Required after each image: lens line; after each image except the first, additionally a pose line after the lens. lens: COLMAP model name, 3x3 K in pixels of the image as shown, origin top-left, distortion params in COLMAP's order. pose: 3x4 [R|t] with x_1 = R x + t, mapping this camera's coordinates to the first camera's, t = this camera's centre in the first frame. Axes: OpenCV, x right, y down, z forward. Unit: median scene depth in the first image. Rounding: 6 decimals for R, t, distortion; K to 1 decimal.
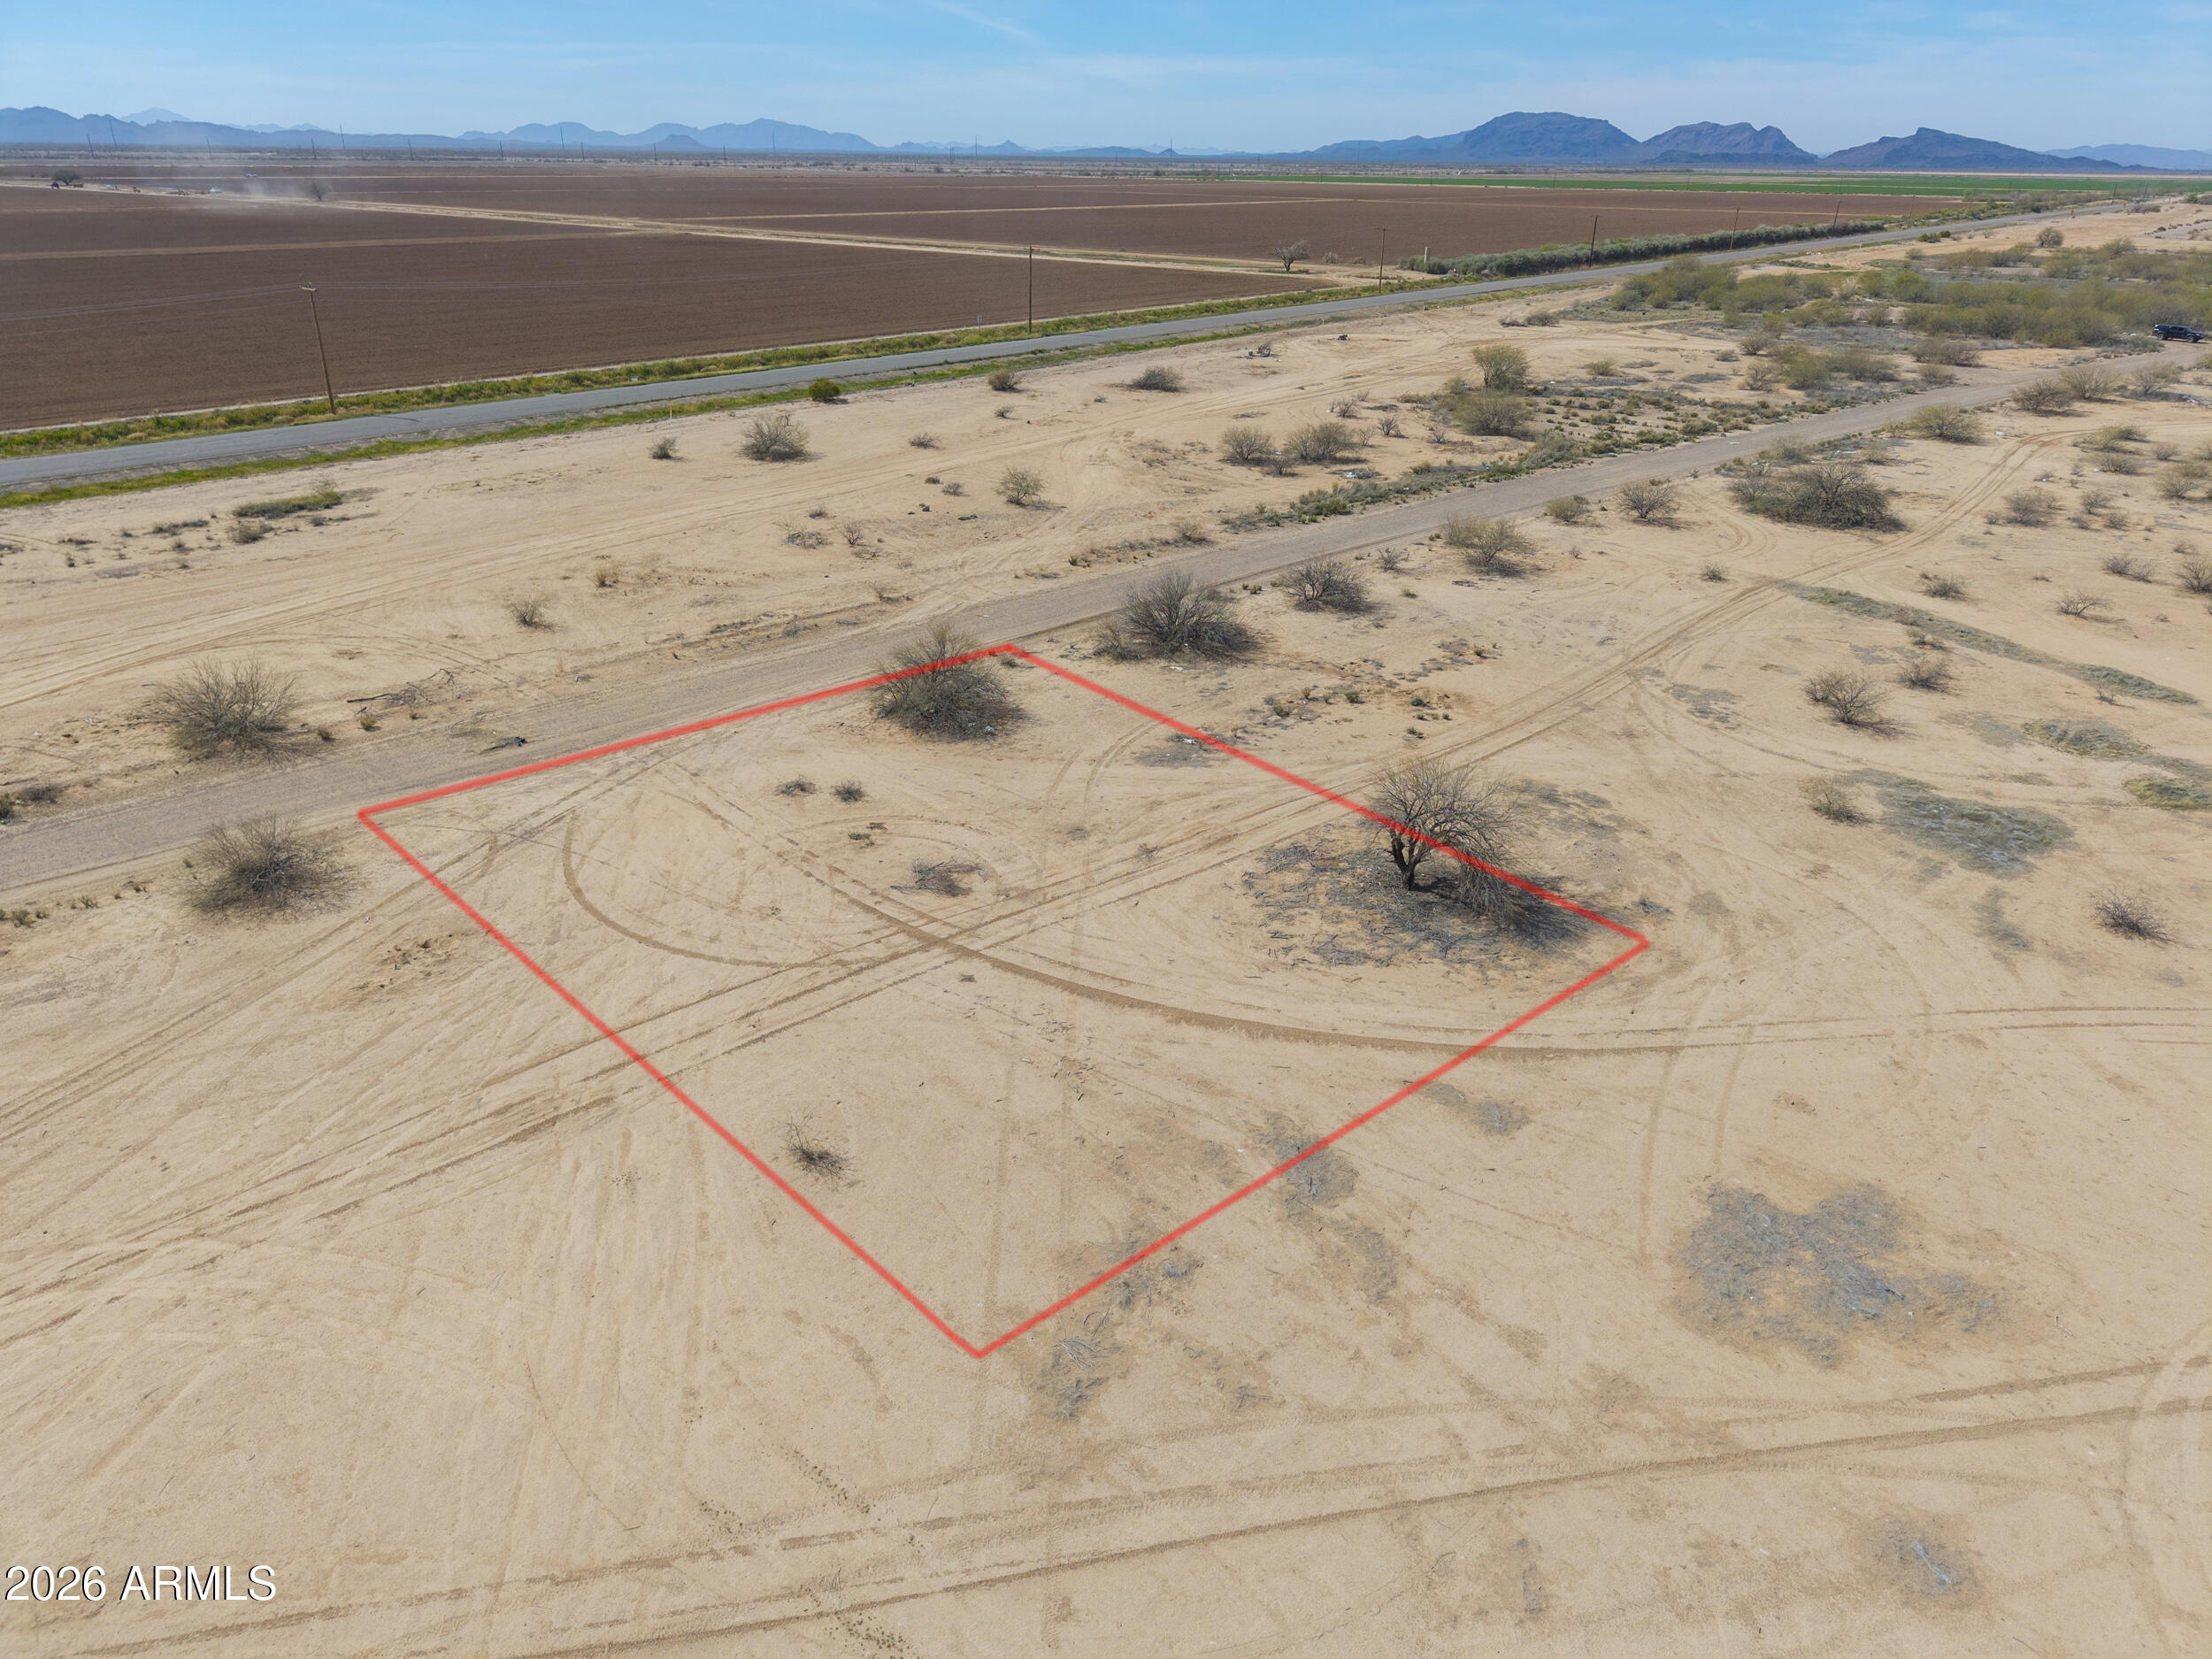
lens RADIAL K [[1482.1, 0, 1120.1], [0, 1482.1, 827.4], [0, 0, 1]] dist [0.023616, -0.020815]
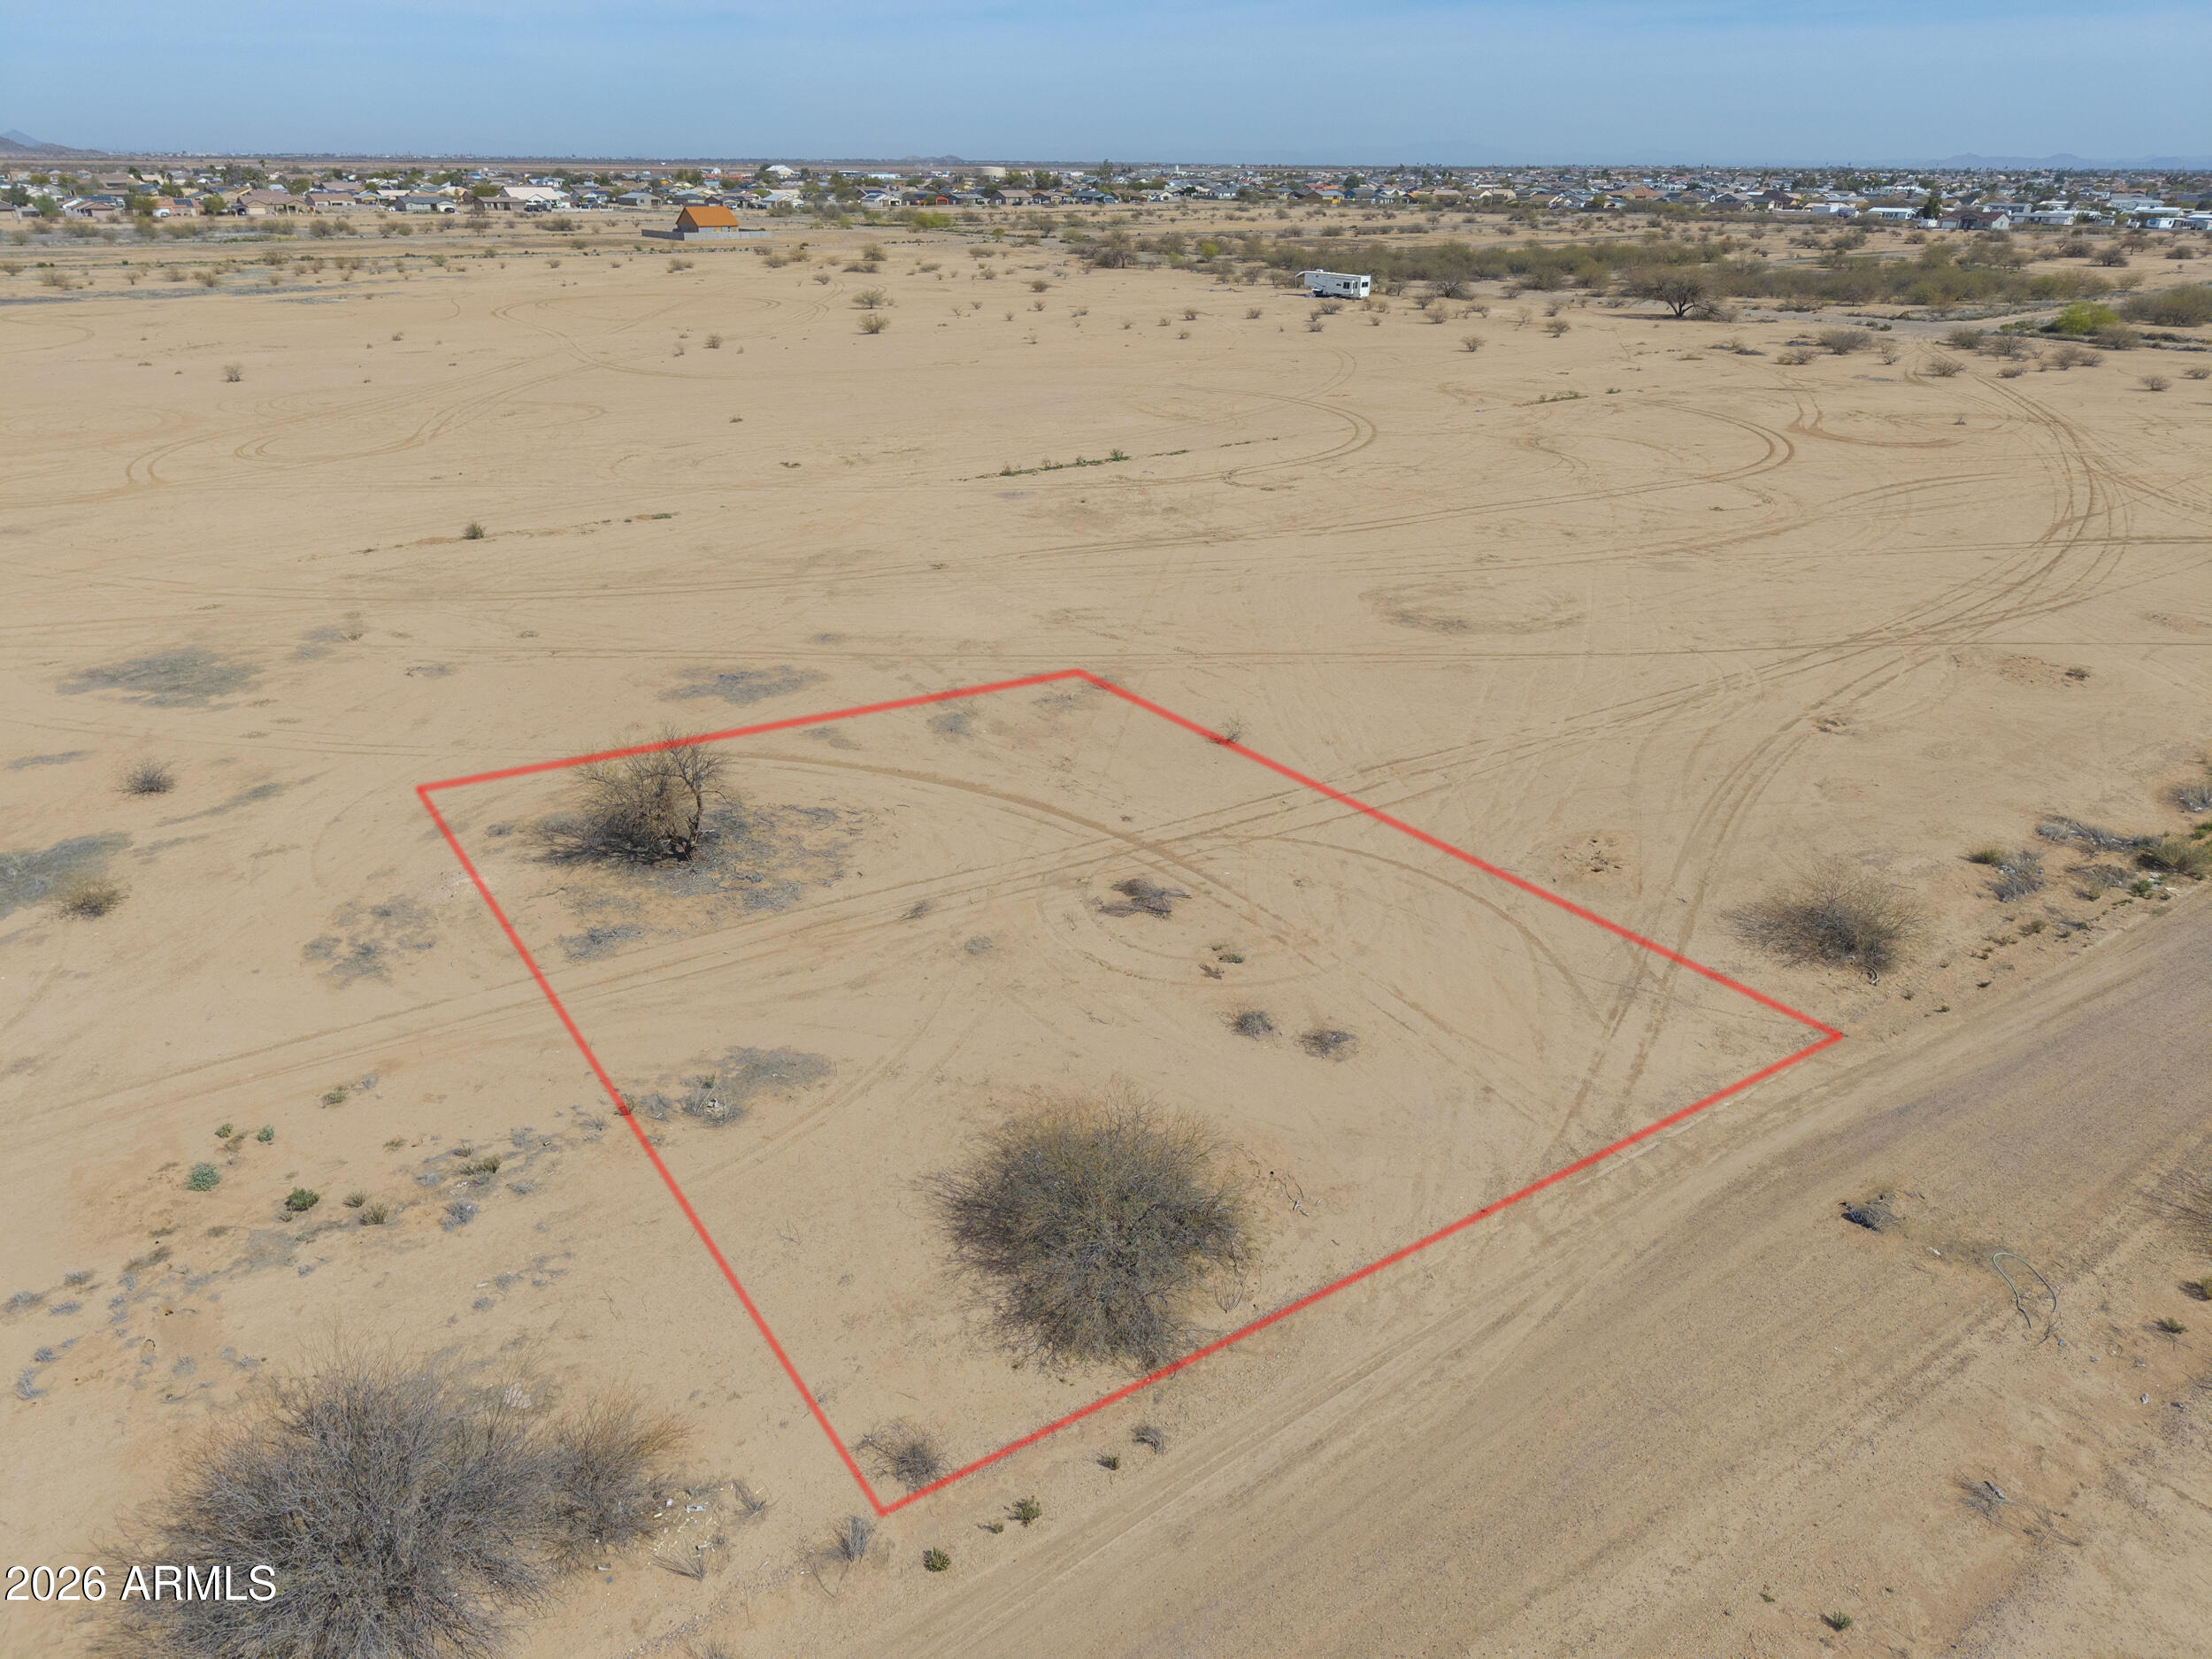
lens RADIAL K [[1482.1, 0, 1113.9], [0, 1482.1, 835.7], [0, 0, 1]] dist [0.023616, -0.020815]
pose [[-0.985821, -0.086629, 0.143710, -0.092592], [0.051061, 0.660948, 0.748692, -0.279156], [-0.159844, 0.745415, -0.647153, 0.618269]]
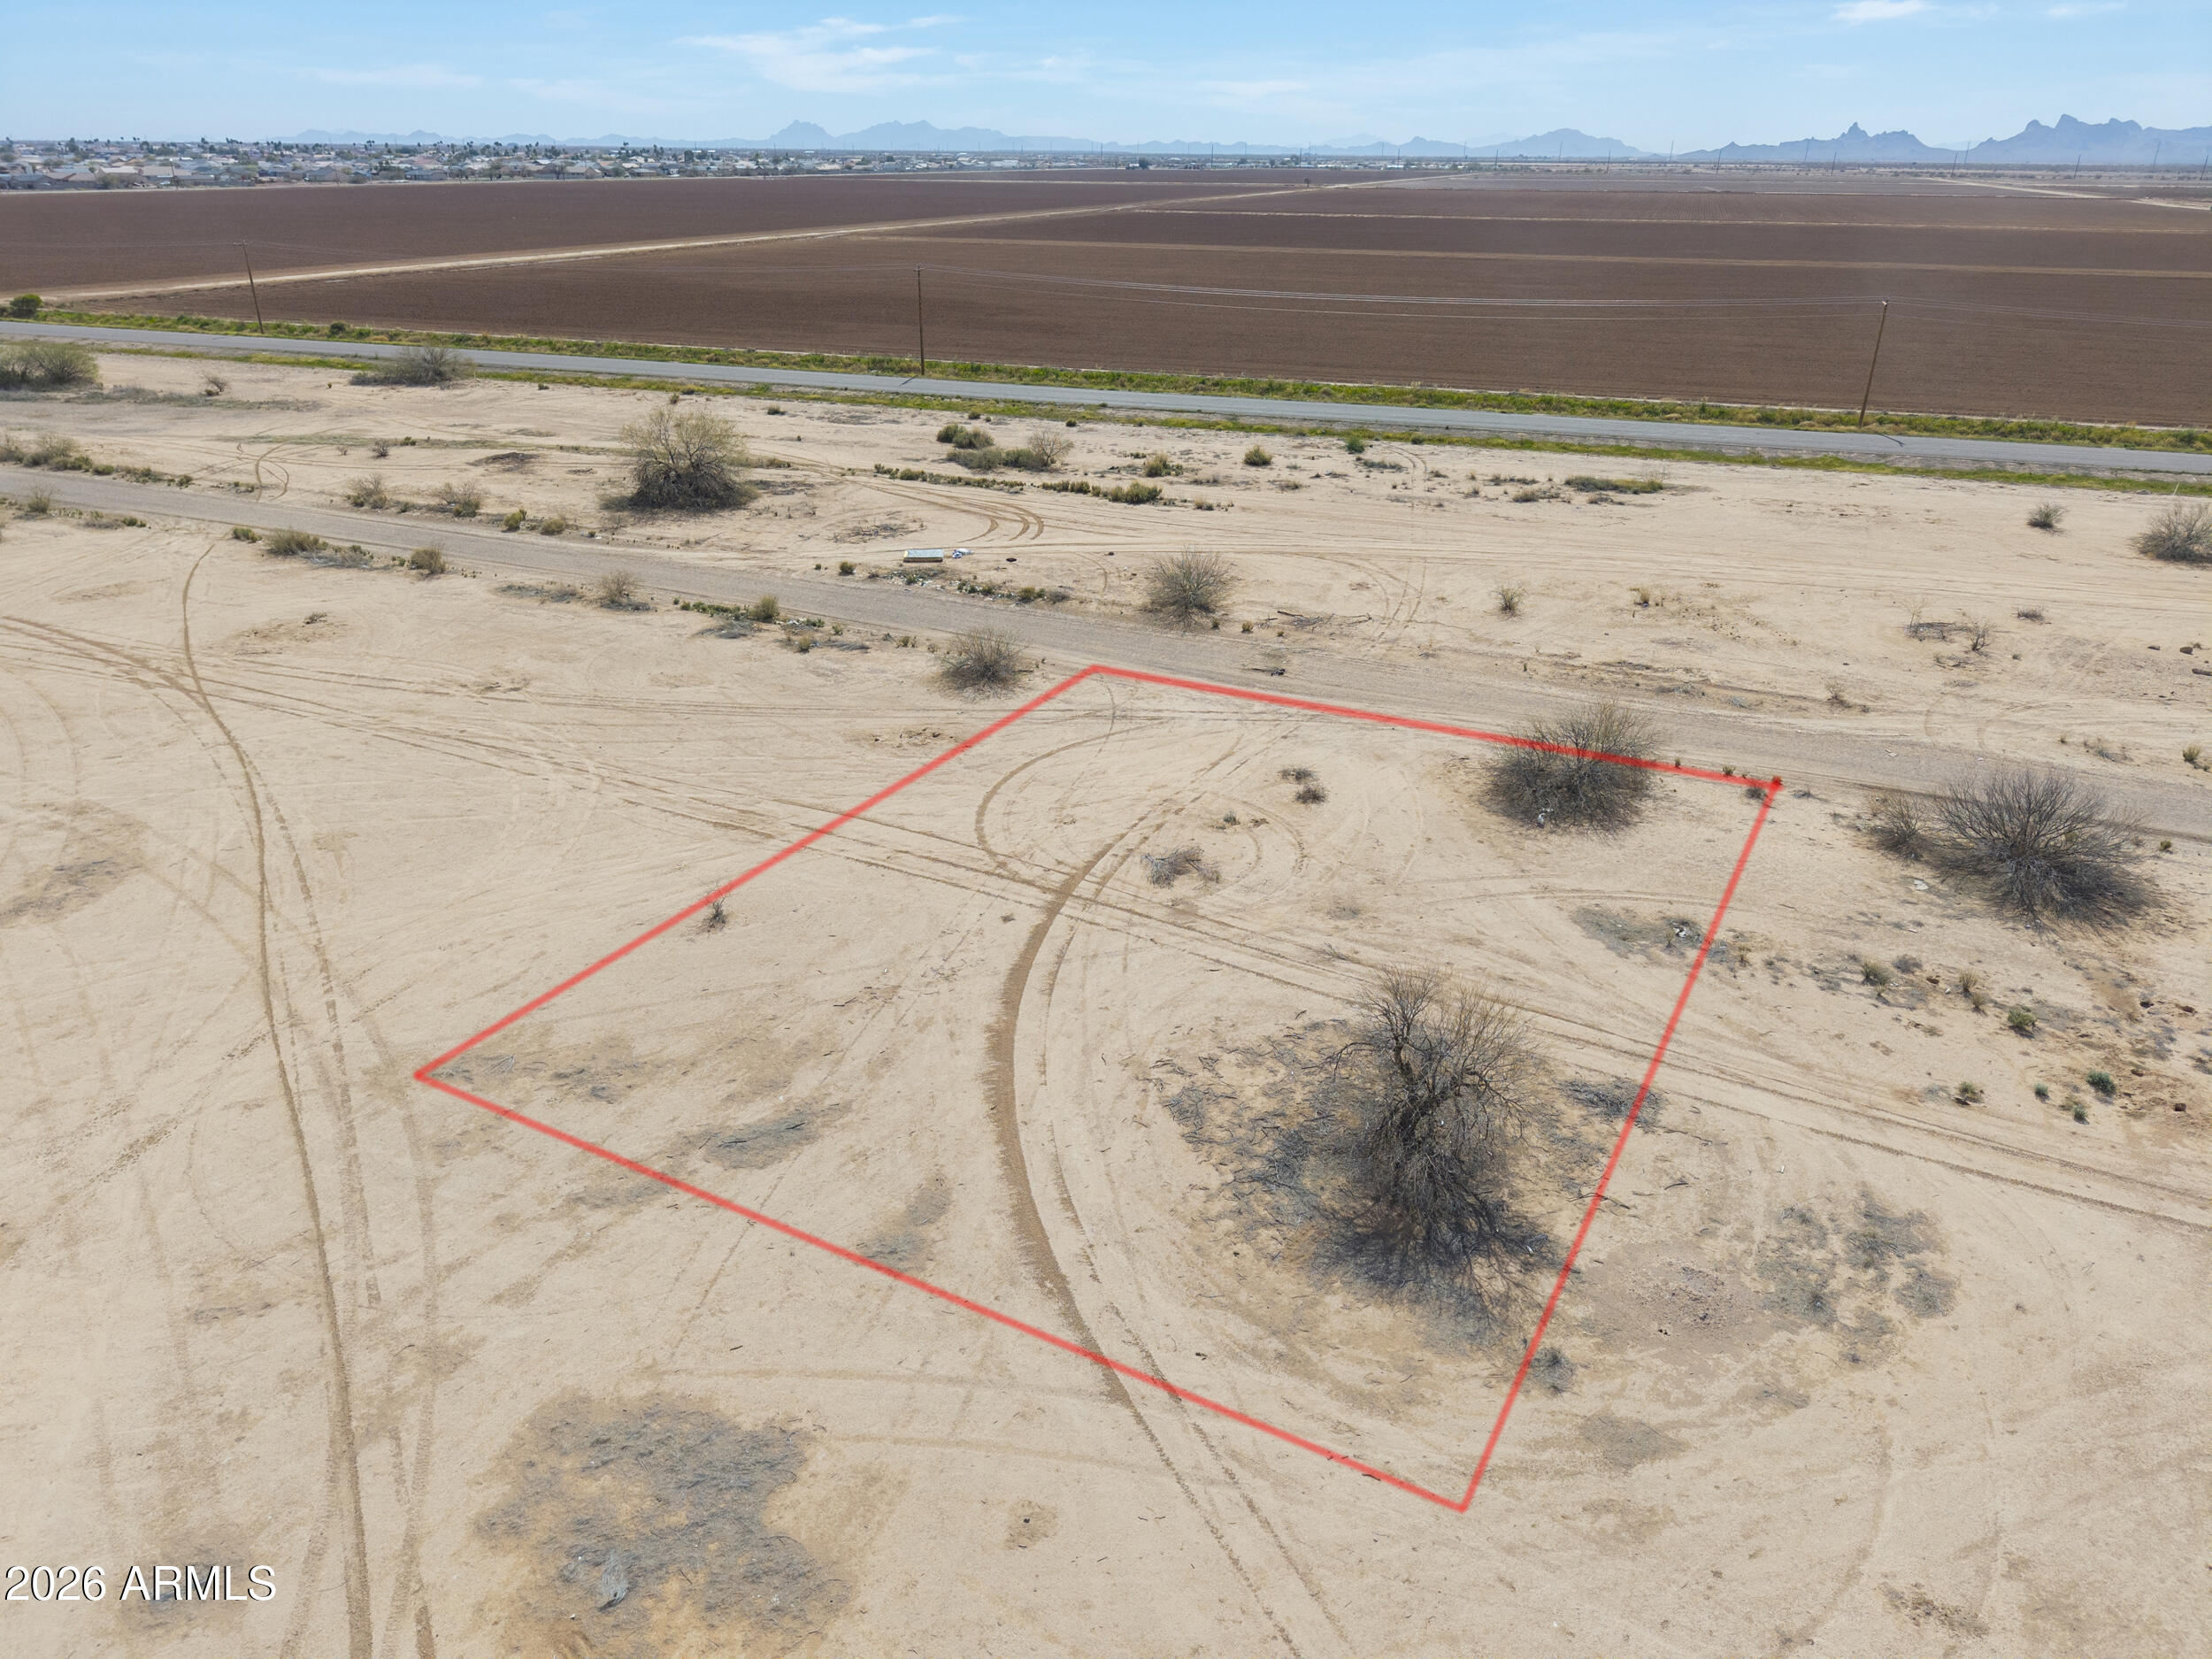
lens RADIAL K [[1482.1, 0, 1104.5], [0, 1482.1, 835.6], [0, 0, 1]] dist [0.023616, -0.020815]
pose [[0.330857, 0.386964, -0.860693, 0.279039], [-0.394099, 0.885376, 0.246567, -0.083021], [0.857449, 0.257620, 0.445435, 0.192968]]
